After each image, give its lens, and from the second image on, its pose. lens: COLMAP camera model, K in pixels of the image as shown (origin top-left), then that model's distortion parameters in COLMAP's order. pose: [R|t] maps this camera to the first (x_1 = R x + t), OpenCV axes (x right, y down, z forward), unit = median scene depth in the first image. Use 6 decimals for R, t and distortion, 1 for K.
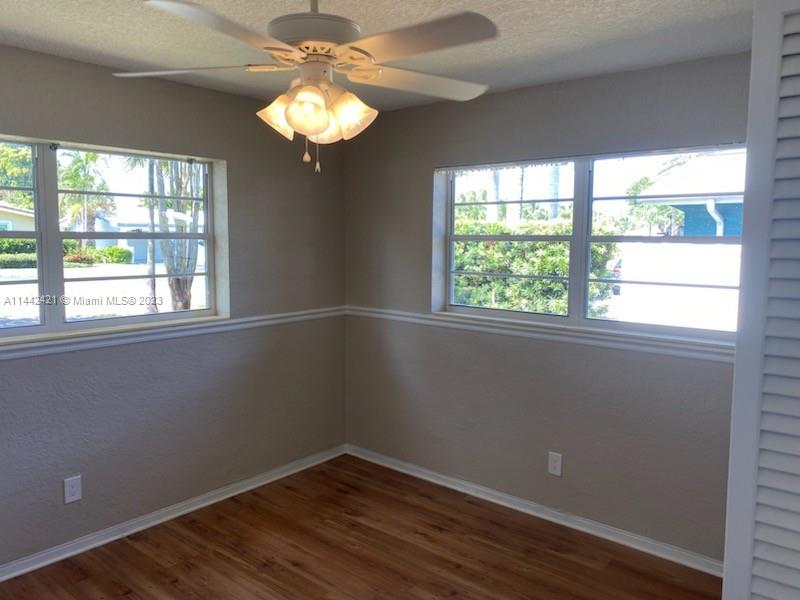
lens RADIAL K [[616.3, 0, 400.0], [0, 616.3, 300.0], [0, 0, 1]] dist [0.055078, -0.072705]
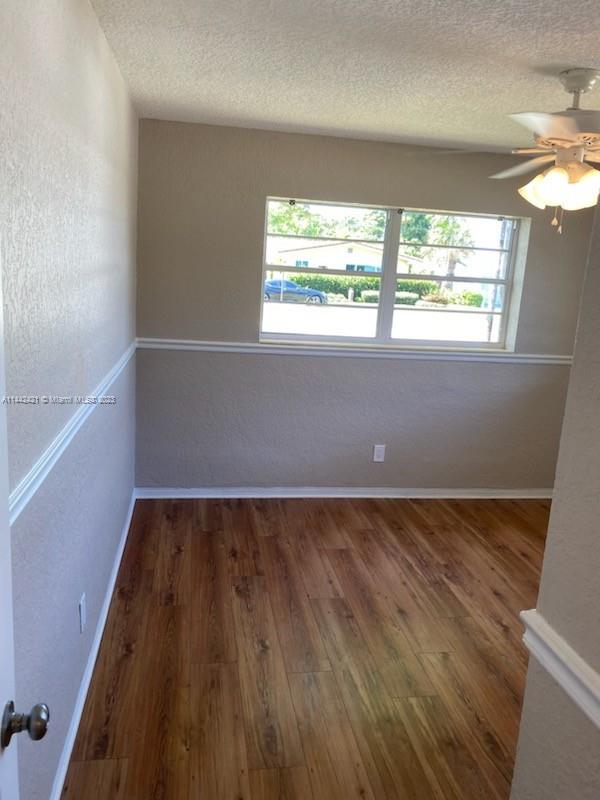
lens RADIAL K [[616.3, 0, 300.0], [0, 616.3, 400.0], [0, 0, 1]] dist [0.055078, -0.072705]
pose [[0.763227, 0.171718, -0.622894, 0.190467], [-0.119097, 0.984908, 0.125589, 0.020735], [0.635059, -0.021668, 0.772160, -0.205692]]
